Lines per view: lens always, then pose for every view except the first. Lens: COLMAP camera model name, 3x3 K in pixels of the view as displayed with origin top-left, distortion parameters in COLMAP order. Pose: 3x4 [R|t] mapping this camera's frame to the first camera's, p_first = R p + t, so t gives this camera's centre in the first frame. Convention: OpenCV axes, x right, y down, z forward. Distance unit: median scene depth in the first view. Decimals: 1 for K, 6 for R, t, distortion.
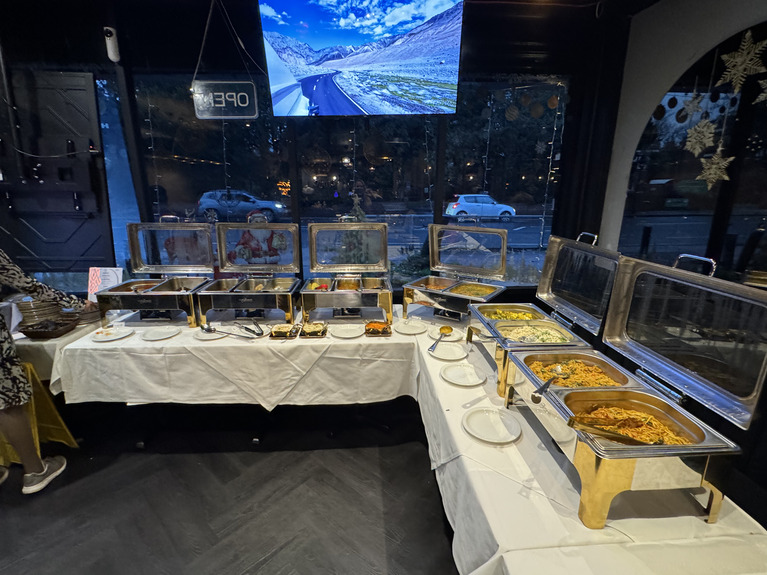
lens RADIAL K [[365.2, 0, 383.1], [0, 365.2, 286.2], [0, 0, 1]] dist [0.003895, -0.000419]
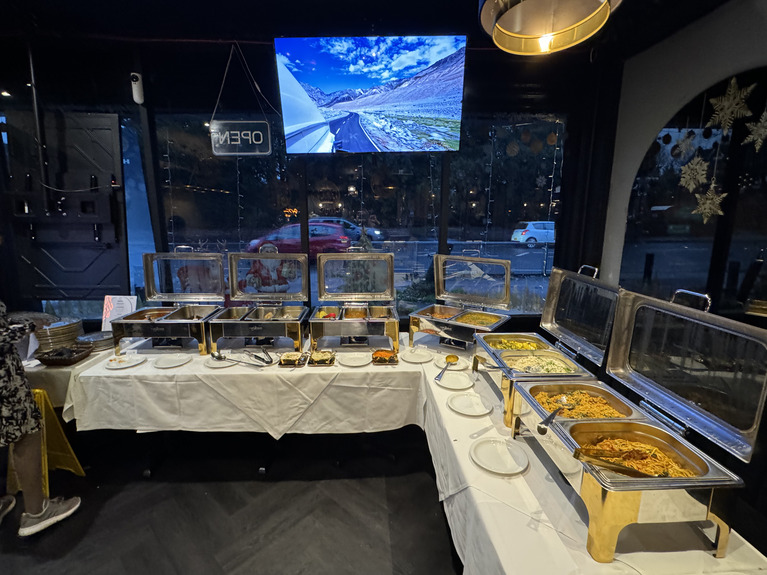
lens RADIAL K [[365.2, 0, 383.4], [0, 365.2, 286.8], [0, 0, 1]] dist [0.003895, -0.000419]
pose [[0.999954, 0.002128, -0.009377, -0.009454], [-0.002738, 0.997847, -0.065522, -0.012654], [0.009217, 0.065545, 0.997807, -0.028053]]
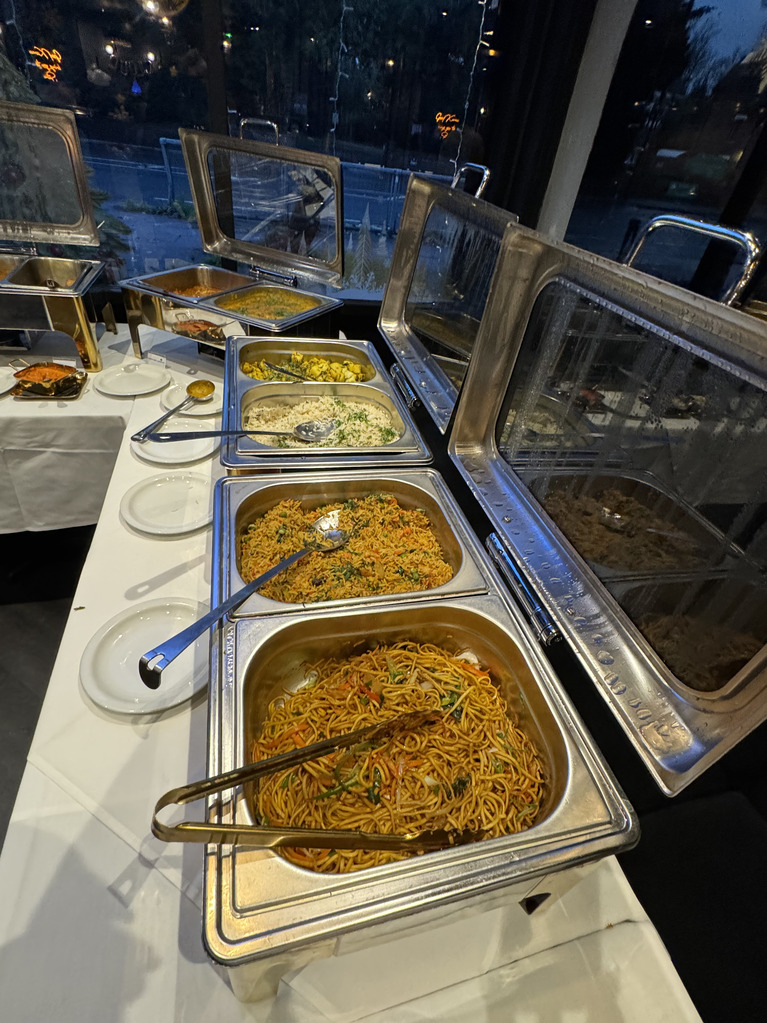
lens RADIAL K [[487.1, 0, 385.2], [0, 487.1, 509.7], [0, 0, 1]] dist [0.003895, -0.000419]
pose [[0.976020, -0.023875, 0.216367, 0.266421], [-0.066062, 0.914602, 0.398922, -0.007129], [-0.207414, -0.403649, 0.891093, 0.314700]]
